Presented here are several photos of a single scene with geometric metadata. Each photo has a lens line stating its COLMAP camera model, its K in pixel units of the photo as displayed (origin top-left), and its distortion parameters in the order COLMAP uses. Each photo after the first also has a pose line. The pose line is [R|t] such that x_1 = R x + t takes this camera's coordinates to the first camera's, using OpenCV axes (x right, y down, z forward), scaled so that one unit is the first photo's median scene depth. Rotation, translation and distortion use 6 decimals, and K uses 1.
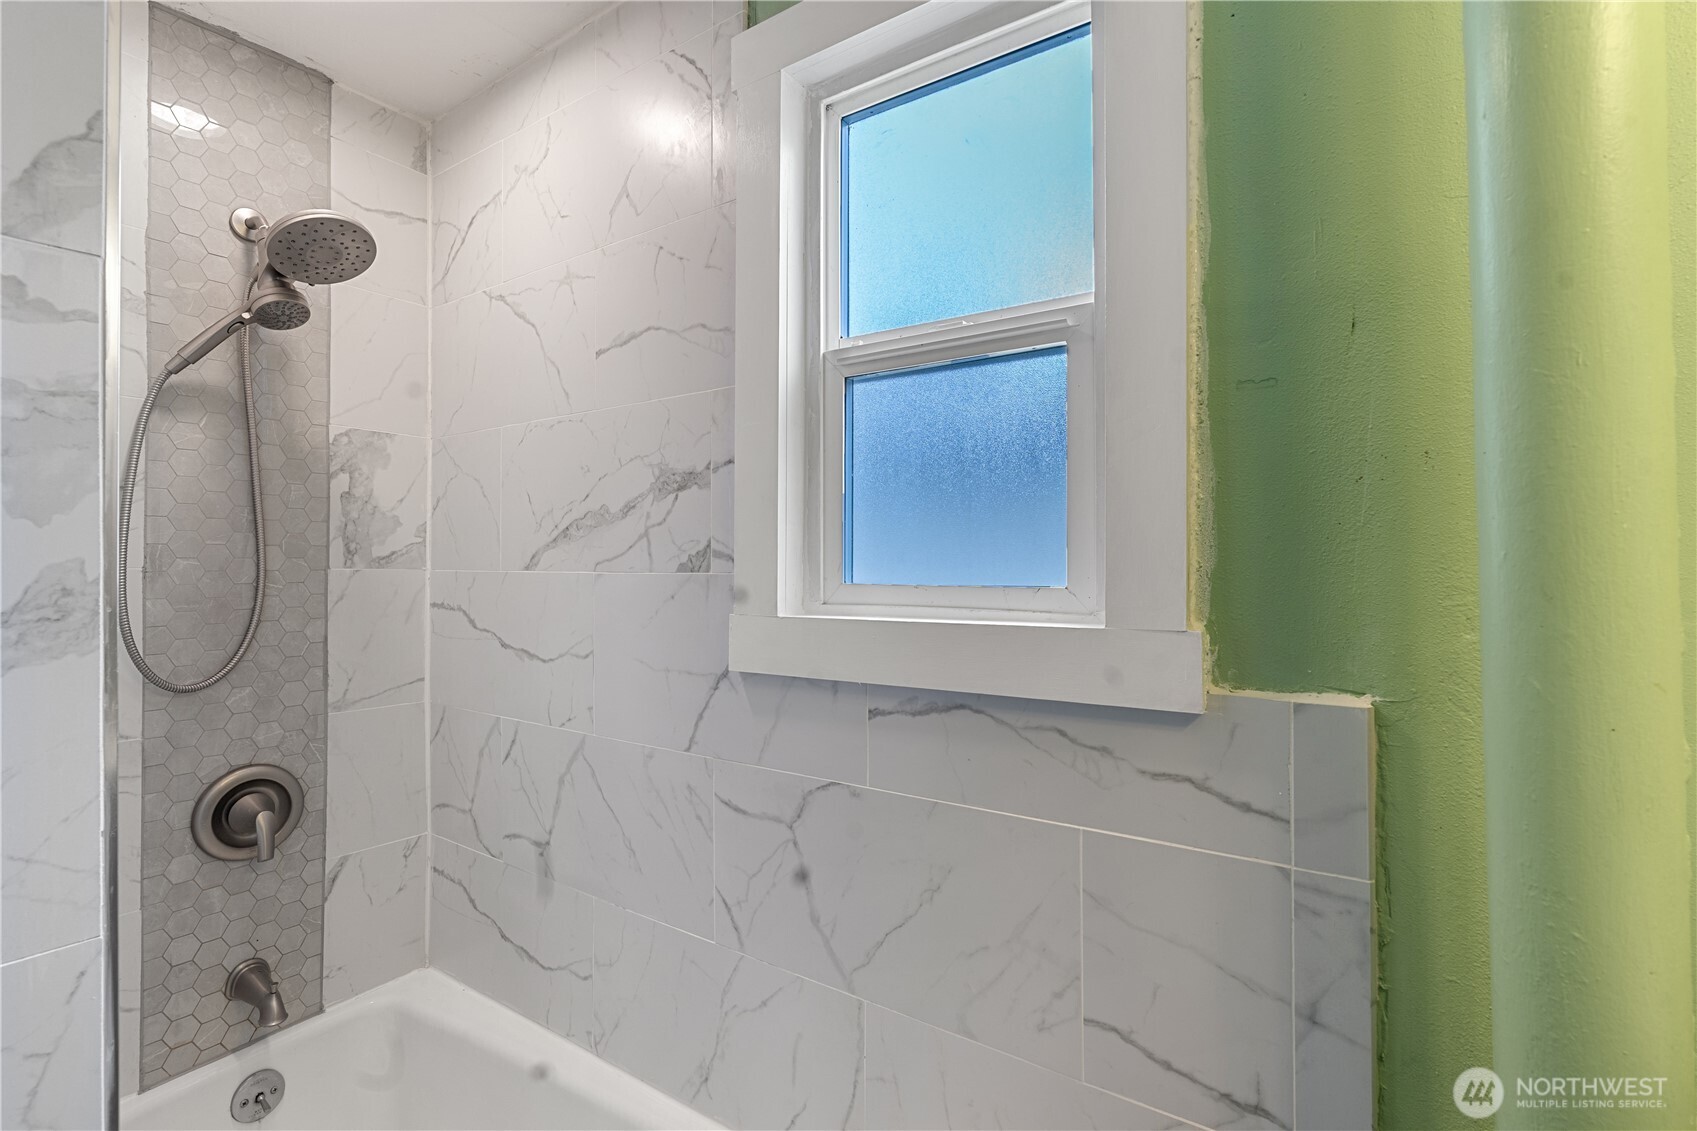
lens RADIAL K [[764.3, 0, 858.6], [0, 764.3, 553.9], [0, 0, 1]] dist [-0.010829, 0.003362]
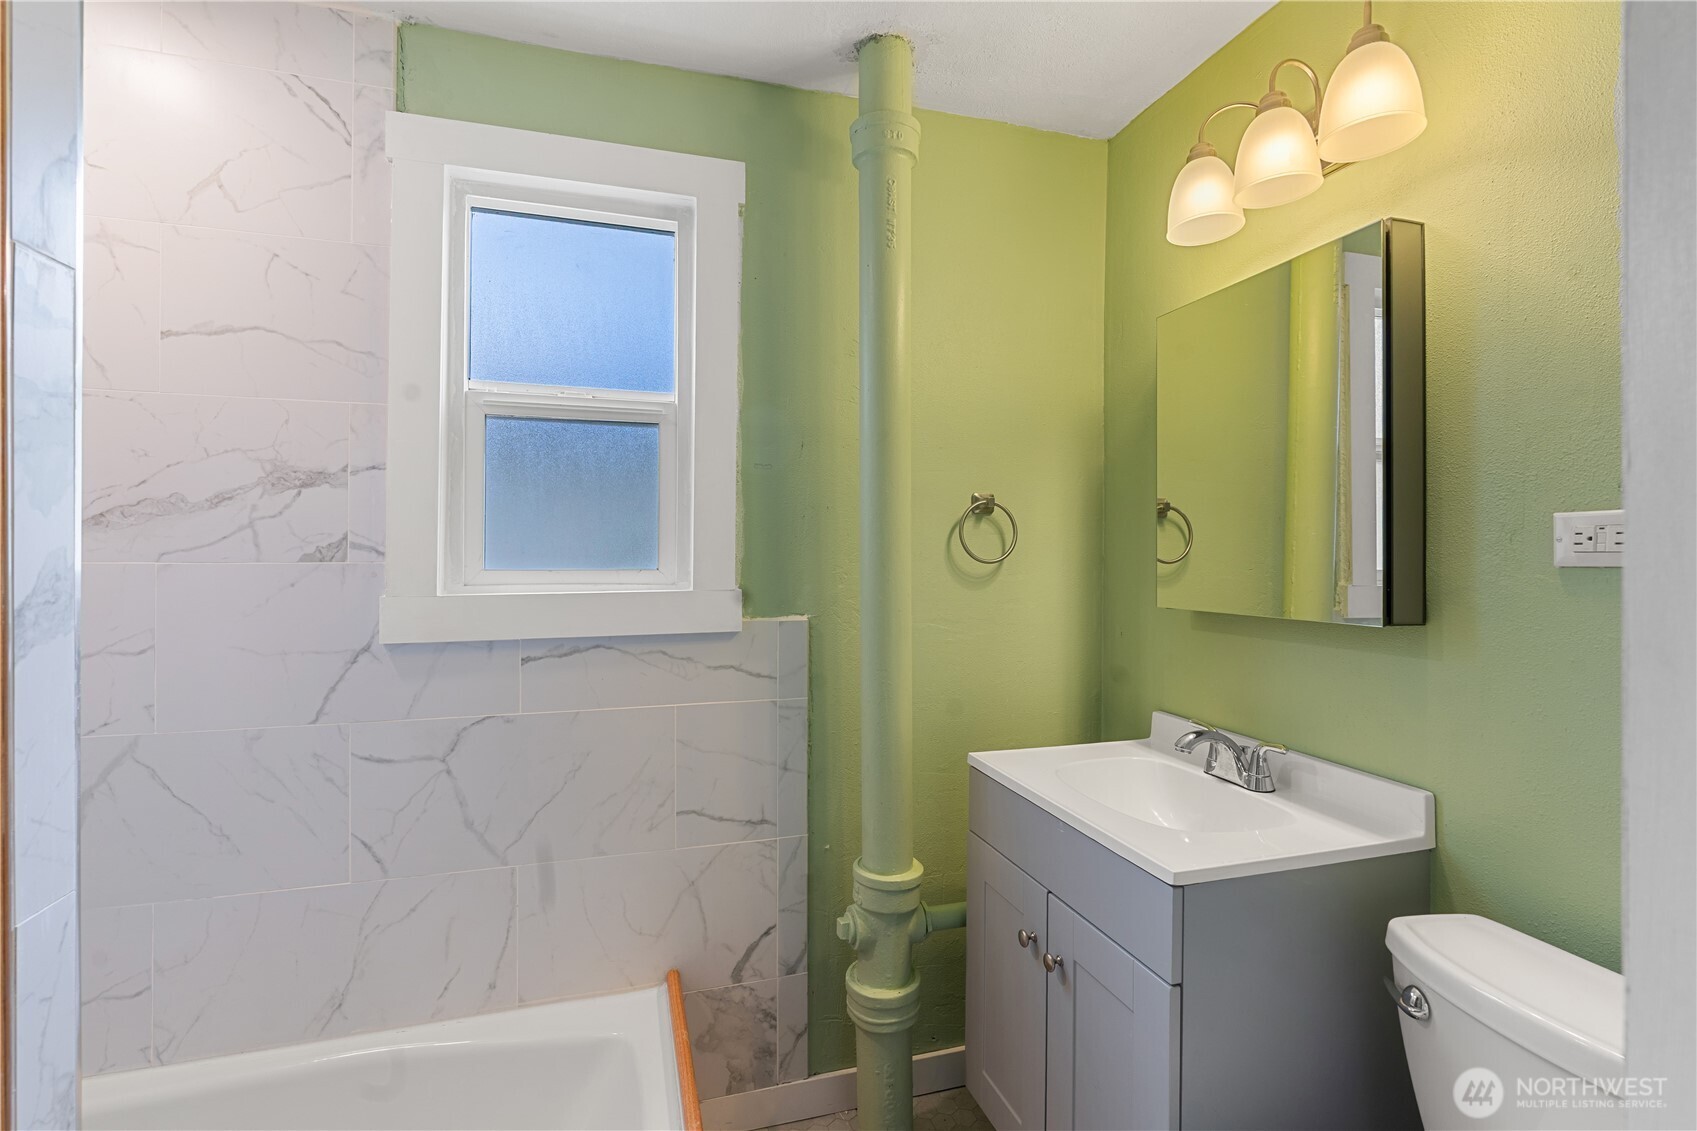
lens RADIAL K [[764.3, 0, 842.8], [0, 764.3, 561.9], [0, 0, 1]] dist [-0.010829, 0.003362]
pose [[0.626468, -0.003409, 0.779440, -0.665220], [-0.011495, 0.999841, 0.013612, 0.000320], [-0.779363, -0.017487, 0.626329, -0.316117]]
